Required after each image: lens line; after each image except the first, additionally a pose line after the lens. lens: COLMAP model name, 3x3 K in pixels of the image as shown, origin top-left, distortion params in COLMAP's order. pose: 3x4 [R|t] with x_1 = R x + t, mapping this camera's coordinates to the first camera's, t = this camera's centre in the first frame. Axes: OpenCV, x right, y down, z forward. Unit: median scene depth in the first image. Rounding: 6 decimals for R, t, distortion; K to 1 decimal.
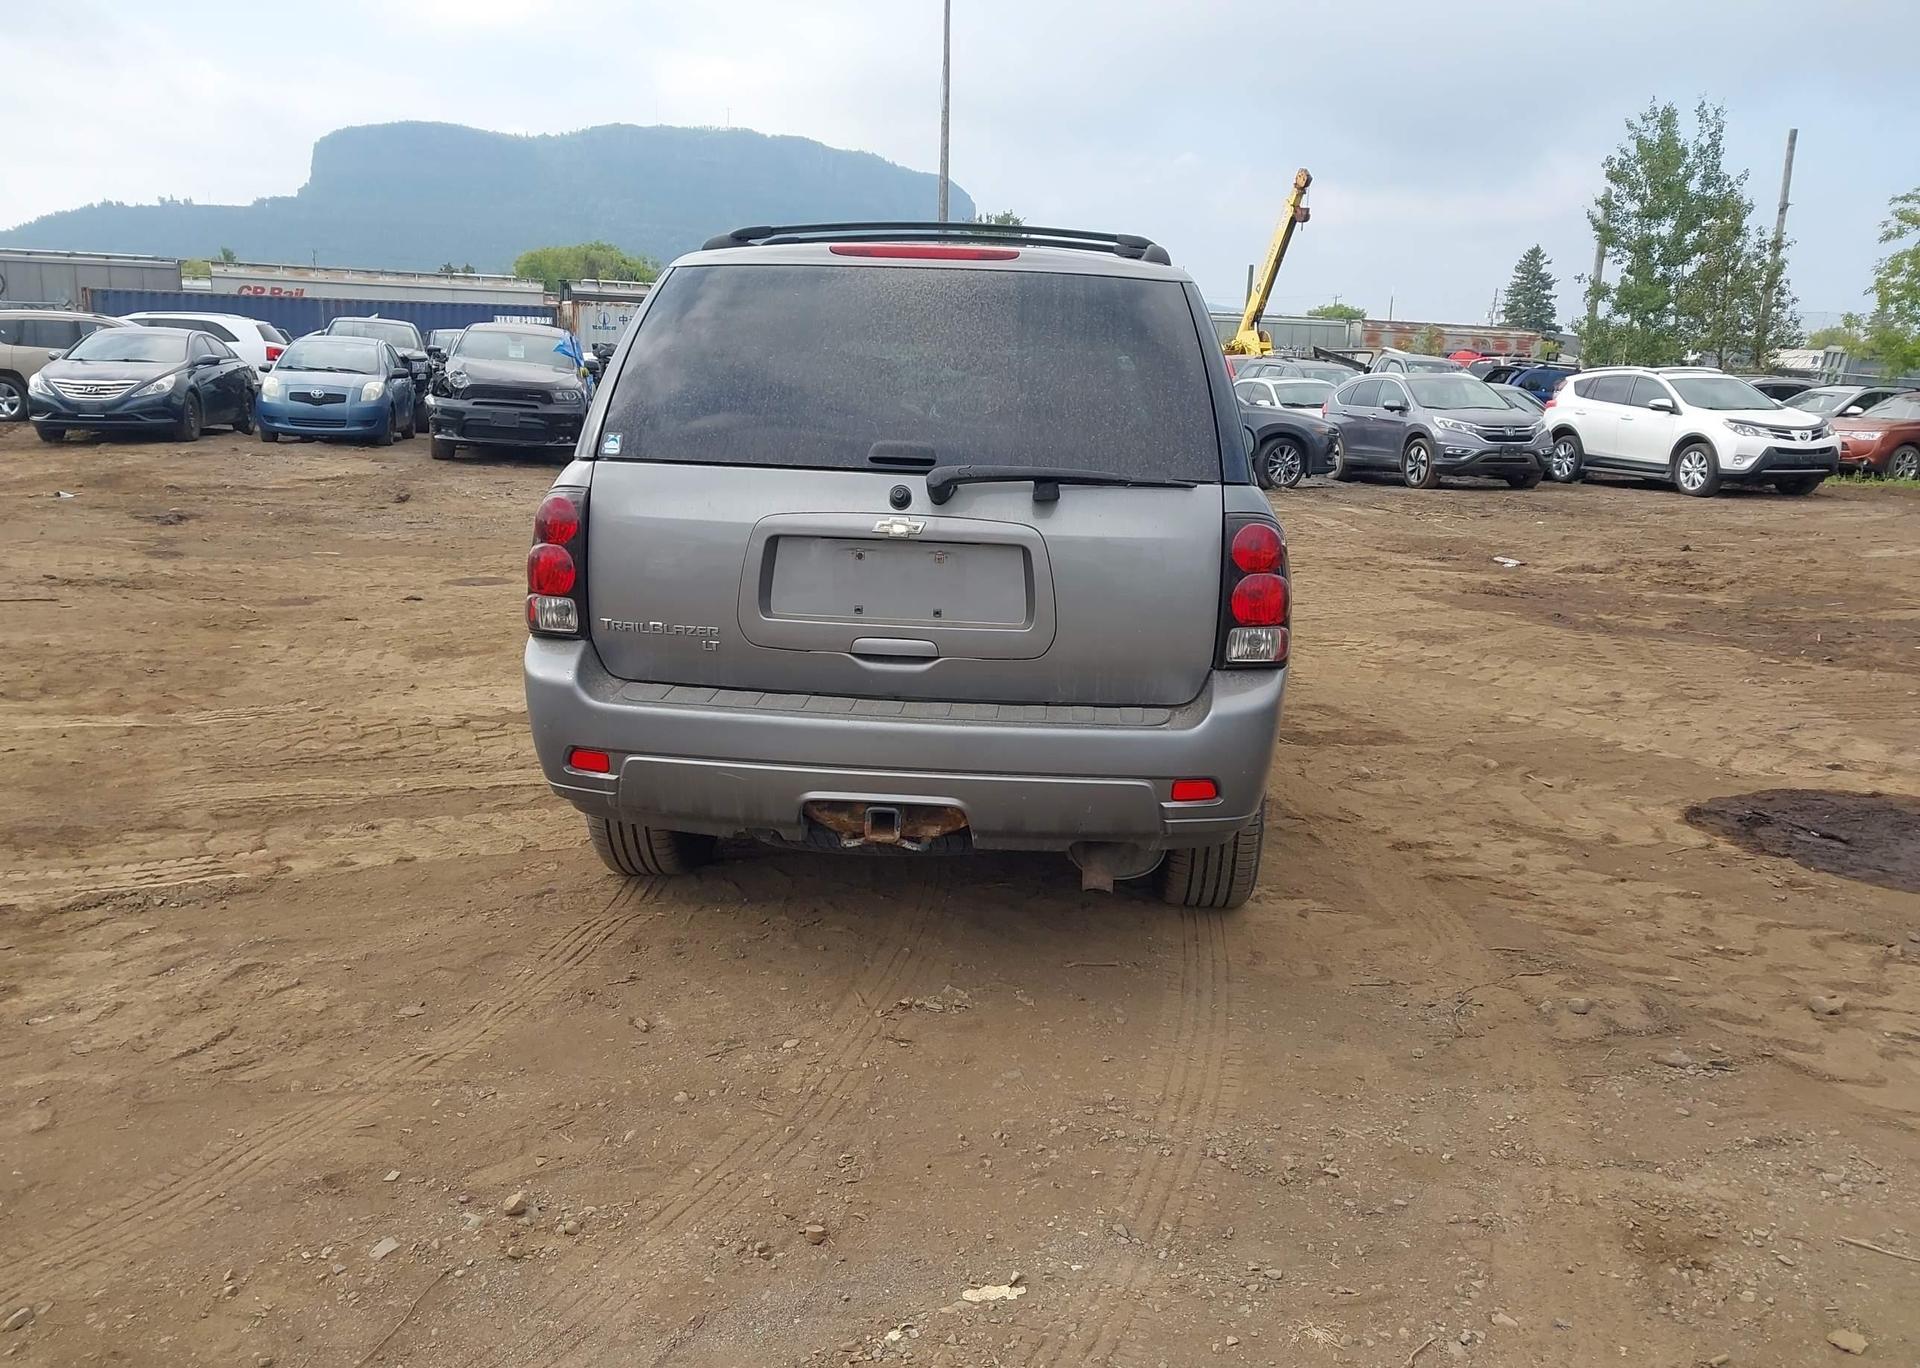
lens RADIAL K [[1525.4, 0, 961.0], [0, 1525.4, 695.8], [0, 0, 1]] dist [0.036275, -0.038611]
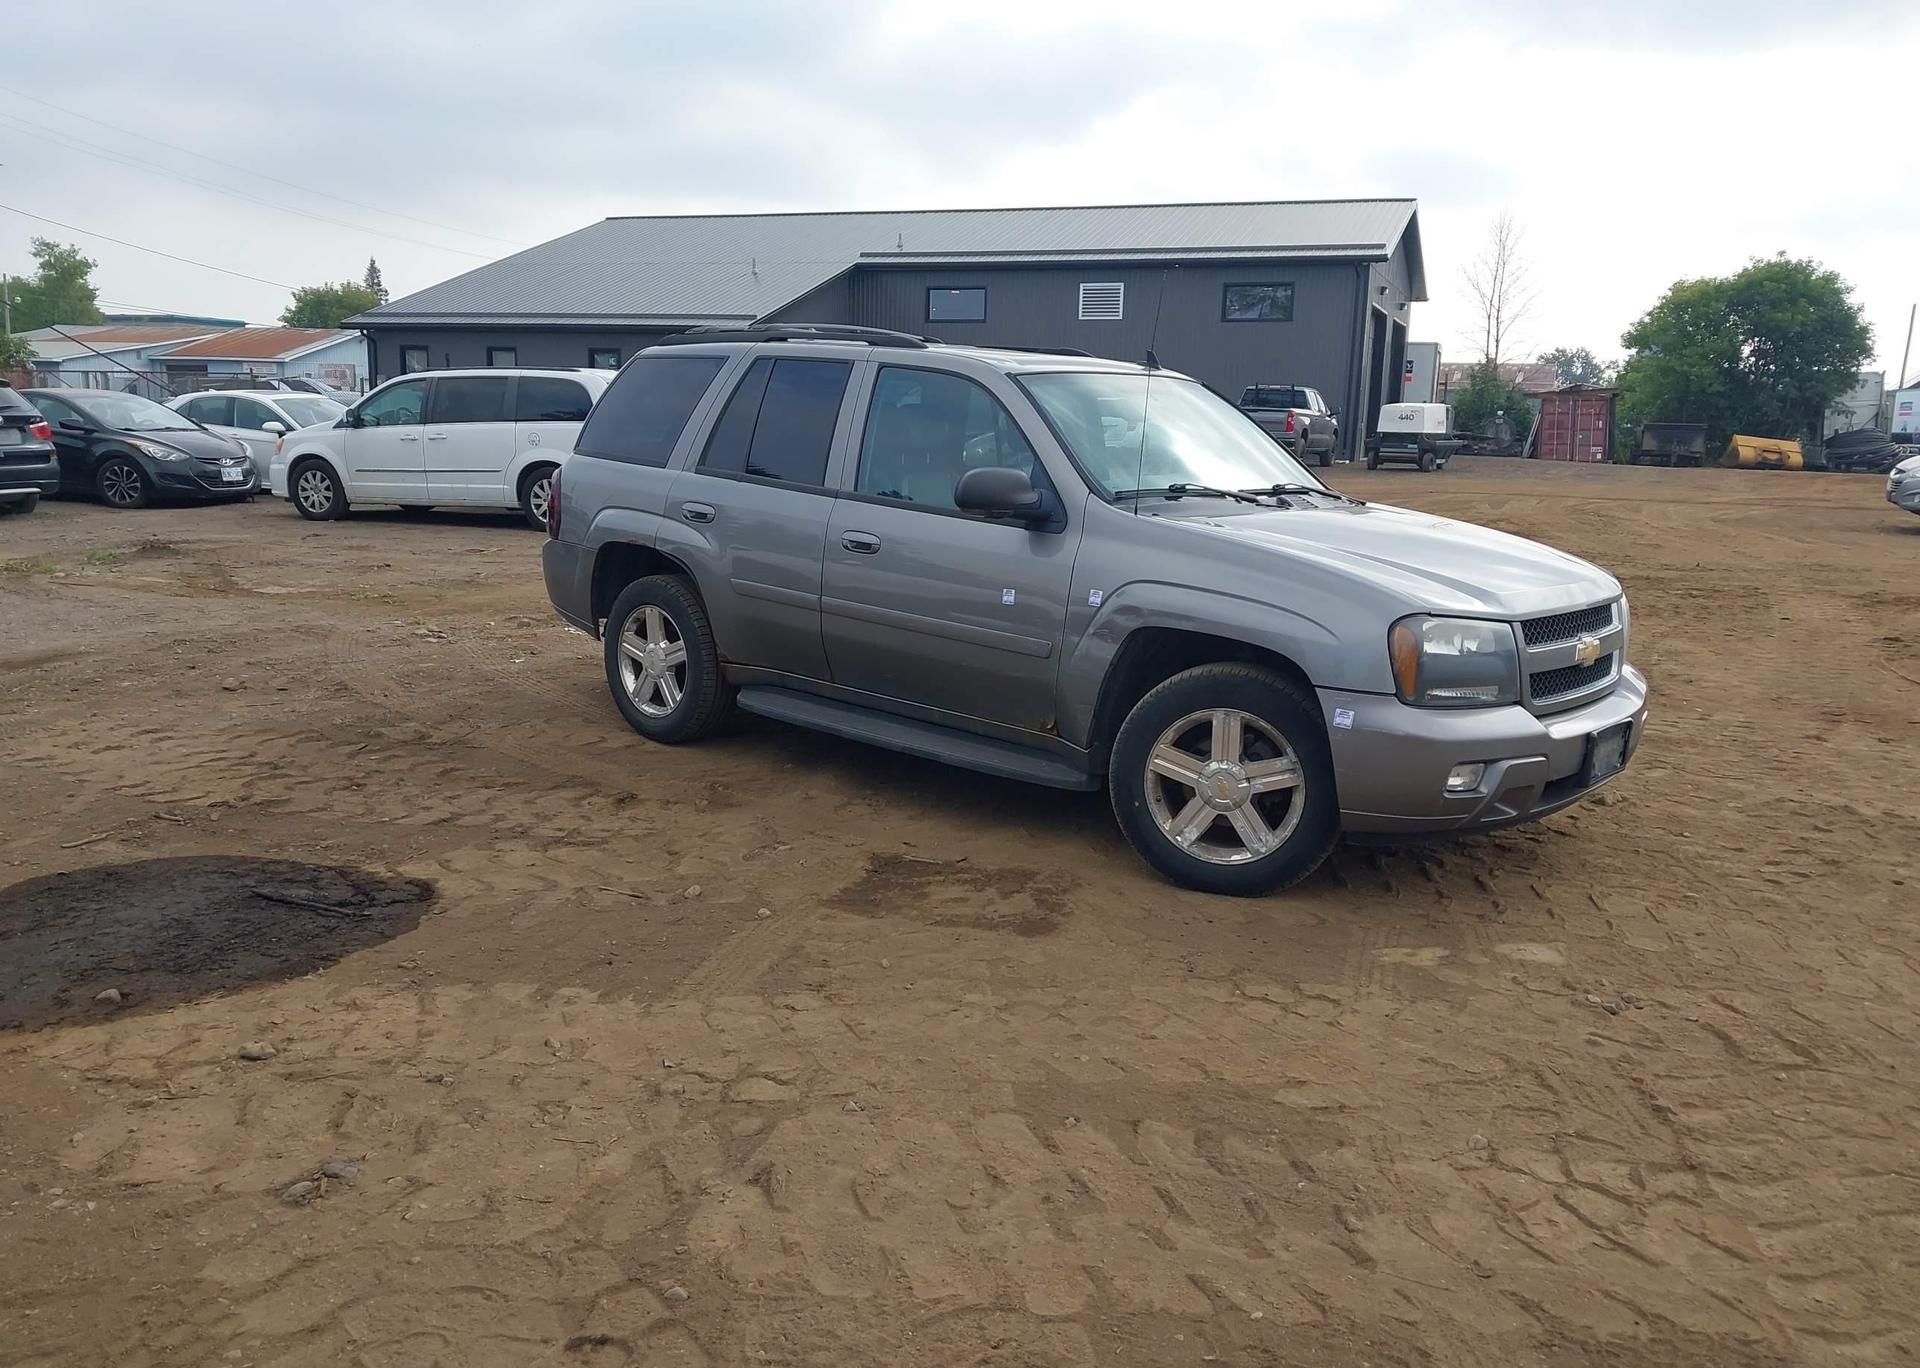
lens RADIAL K [[1525.4, 0, 956.1], [0, 1525.4, 689.0], [0, 0, 1]] dist [0.036275, -0.038611]
pose [[-0.615530, 0.098128, -0.781981, 0.153078], [-0.206869, 0.937310, 0.280455, -0.053168], [0.760479, 0.334396, -0.556643, 0.267249]]
